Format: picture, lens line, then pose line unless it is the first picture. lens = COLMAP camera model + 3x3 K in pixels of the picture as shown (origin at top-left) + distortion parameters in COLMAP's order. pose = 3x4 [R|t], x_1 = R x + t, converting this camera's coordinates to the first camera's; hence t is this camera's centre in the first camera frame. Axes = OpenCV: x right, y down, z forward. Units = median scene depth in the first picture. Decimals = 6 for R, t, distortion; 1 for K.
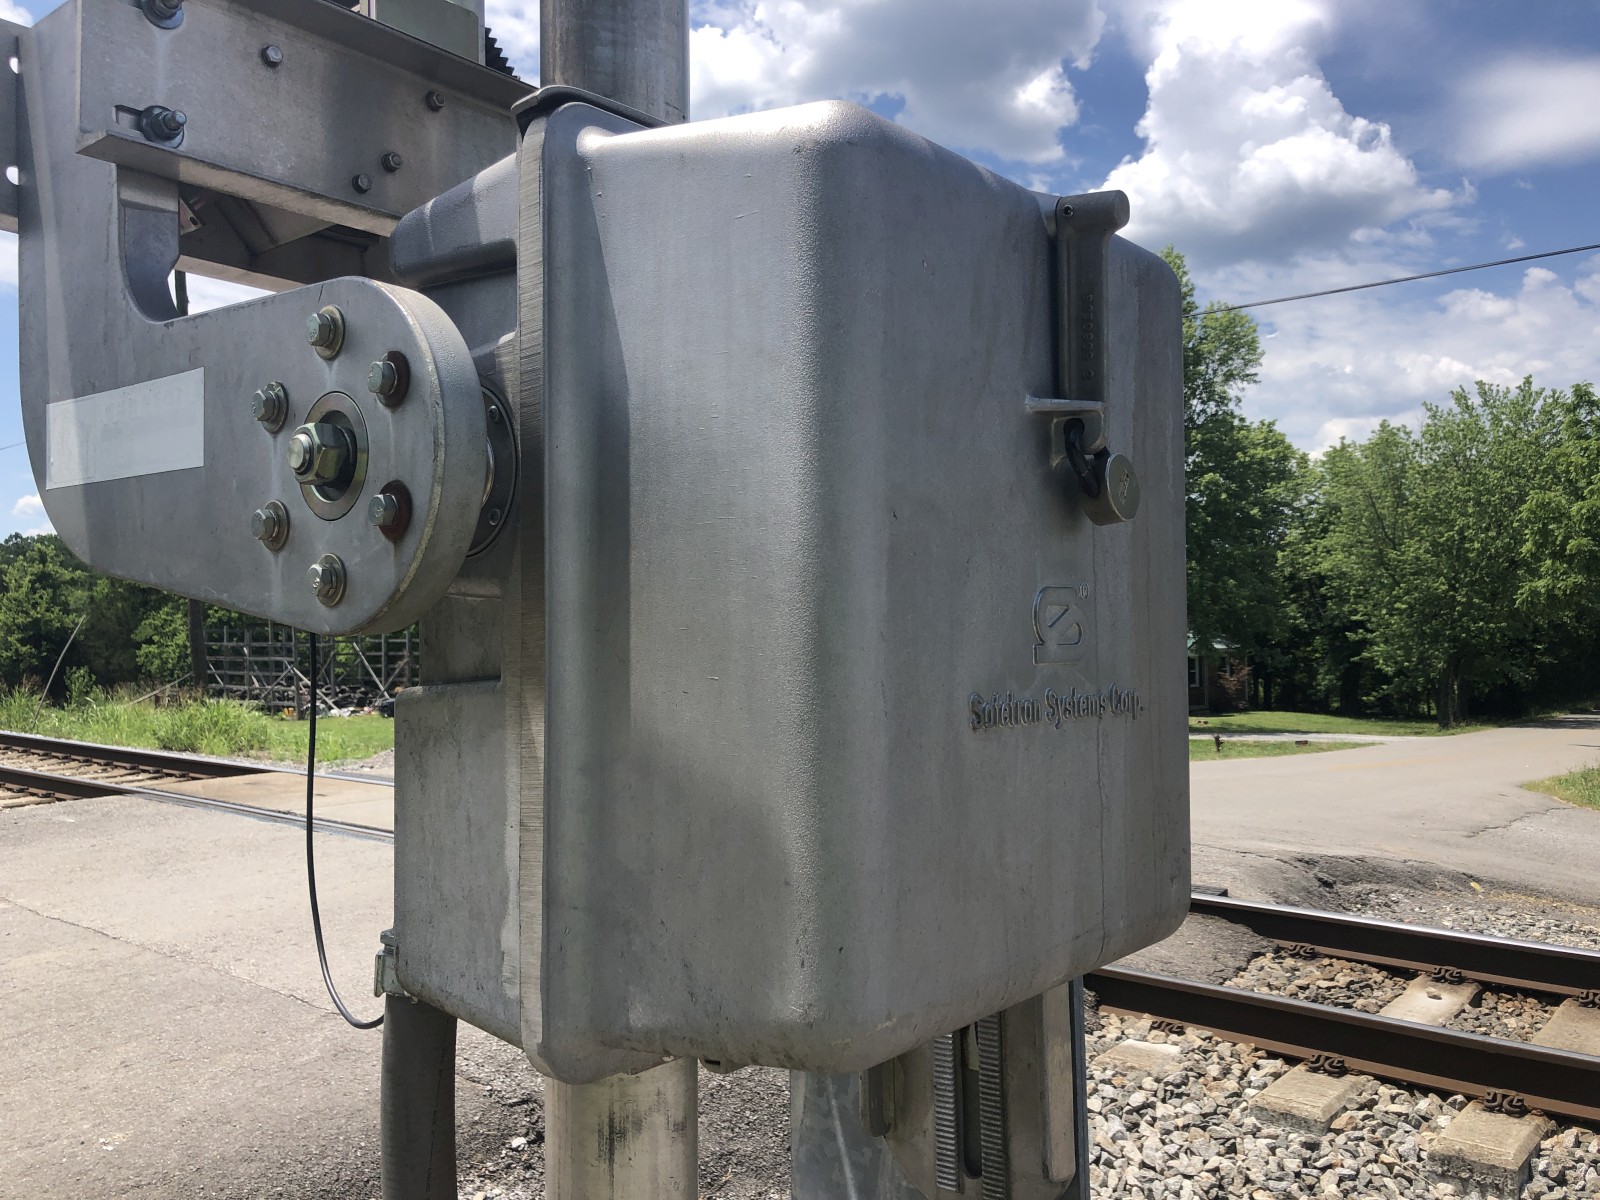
lens RADIAL K [[1335.5, 0, 808.0], [0, 1335.5, 587.6], [0, 0, 1]] dist [0.052454, -0.040106]
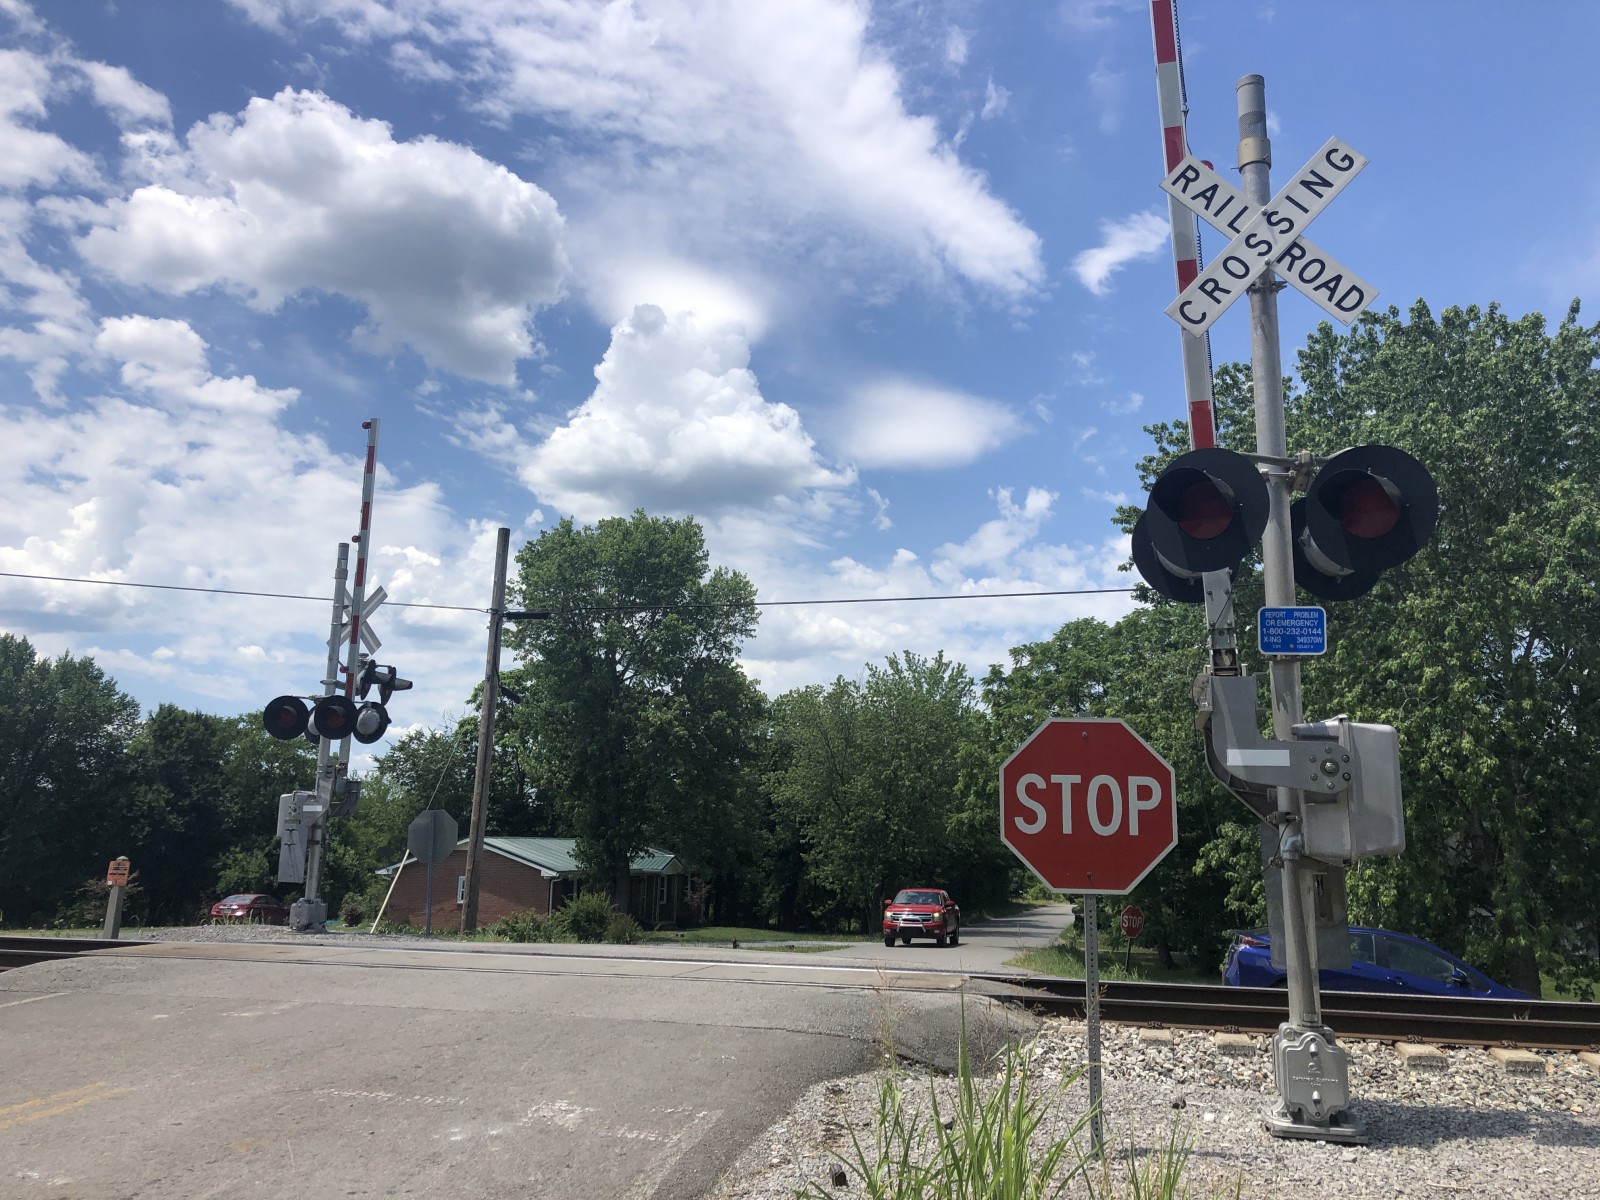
lens RADIAL K [[1335.5, 0, 810.4], [0, 1335.5, 600.6], [0, 0, 1]] dist [0.052454, -0.040106]
pose [[0.905933, 0.101613, 0.411047, -0.091204], [-0.037324, 0.986162, -0.161526, 0.003853], [-0.421772, 0.130990, 0.897190, -0.069277]]
